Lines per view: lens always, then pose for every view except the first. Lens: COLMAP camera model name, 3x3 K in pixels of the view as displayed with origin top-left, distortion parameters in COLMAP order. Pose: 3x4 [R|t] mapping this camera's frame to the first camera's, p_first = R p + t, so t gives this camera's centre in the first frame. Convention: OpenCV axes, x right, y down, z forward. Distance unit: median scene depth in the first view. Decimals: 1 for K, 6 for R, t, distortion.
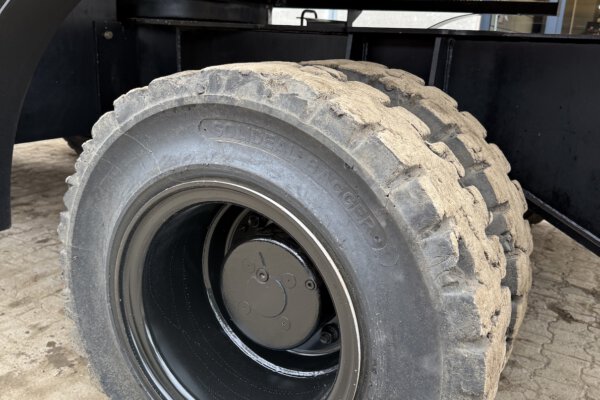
lens RADIAL K [[420.3, 0, 299.6], [0, 420.3, 188.7], [0, 0, 1]] dist [0.078405, -0.095858]
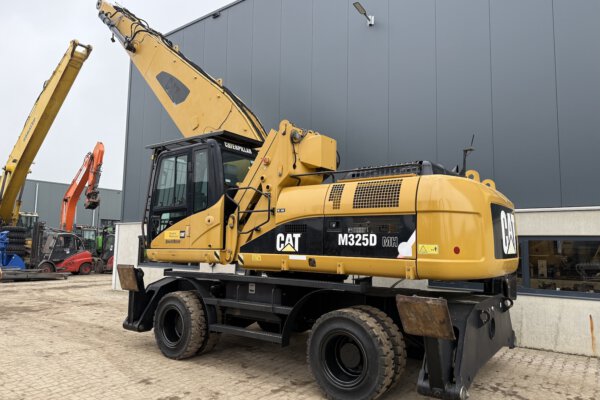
lens RADIAL K [[420.3, 0, 299.6], [0, 420.3, 188.7], [0, 0, 1]] dist [0.078405, -0.095858]
pose [[0.992515, -0.043793, -0.114005, -0.002718], [-0.006291, 0.913925, -0.405834, 0.540767], [0.121965, 0.403513, 0.906808, -4.908799]]
